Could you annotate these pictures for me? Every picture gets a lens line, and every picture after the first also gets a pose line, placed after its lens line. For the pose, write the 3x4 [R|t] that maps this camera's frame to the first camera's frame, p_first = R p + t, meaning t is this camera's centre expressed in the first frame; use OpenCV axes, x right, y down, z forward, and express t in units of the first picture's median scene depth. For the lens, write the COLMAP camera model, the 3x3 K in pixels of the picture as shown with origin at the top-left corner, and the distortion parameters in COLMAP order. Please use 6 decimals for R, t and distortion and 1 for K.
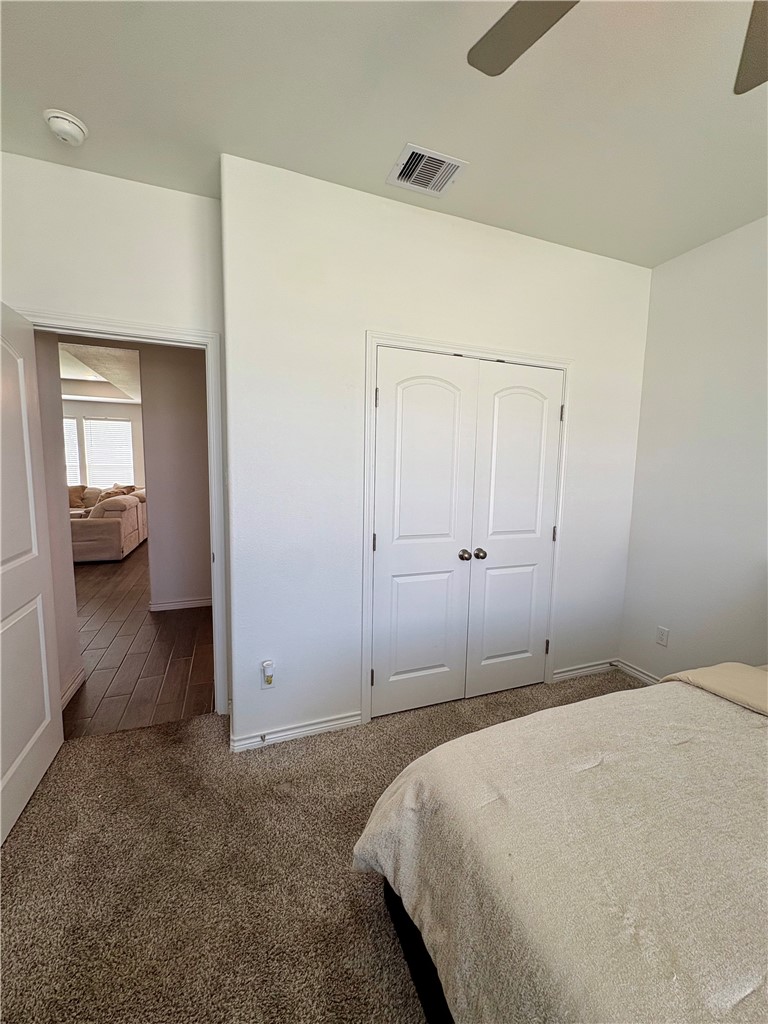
lens RADIAL K [[411.4, 0, 384.0], [0, 411.4, 512.0], [0, 0, 1]] dist [0.001452, 0.000350]
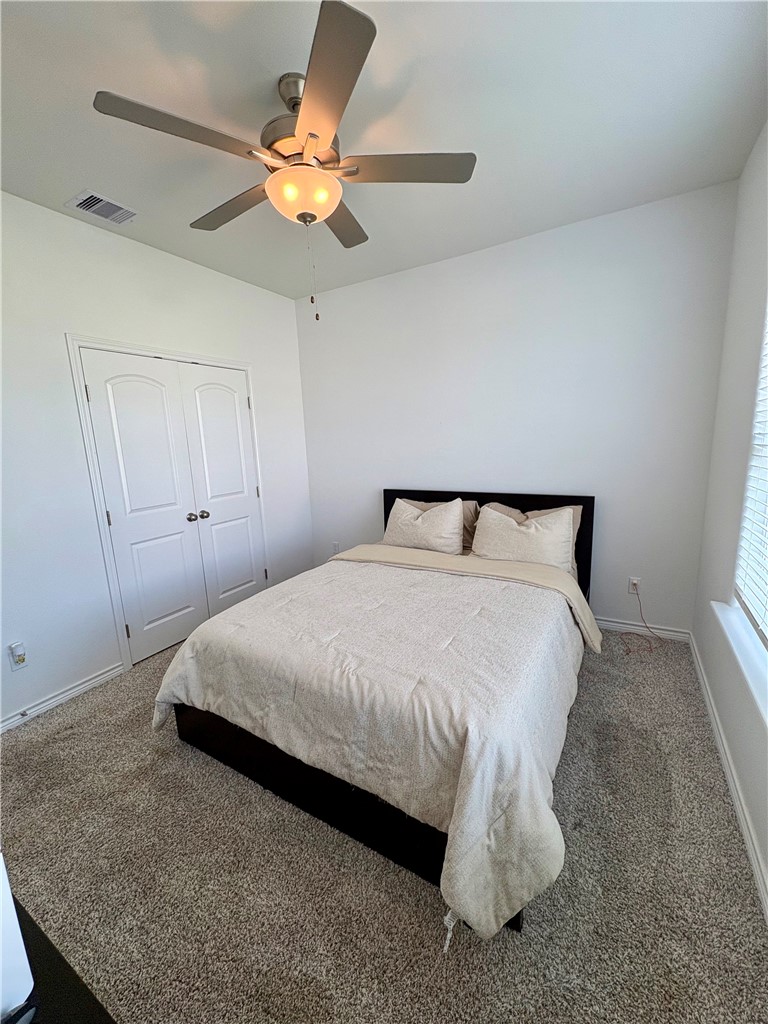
lens RADIAL K [[411.4, 0, 384.0], [0, 411.4, 512.0], [0, 0, 1]] dist [0.001452, 0.000350]
pose [[0.778105, -0.165856, 0.605841, -0.118416], [0.125937, 0.986118, 0.108215, 0.027713], [-0.615380, -0.007905, 0.788191, -0.399272]]
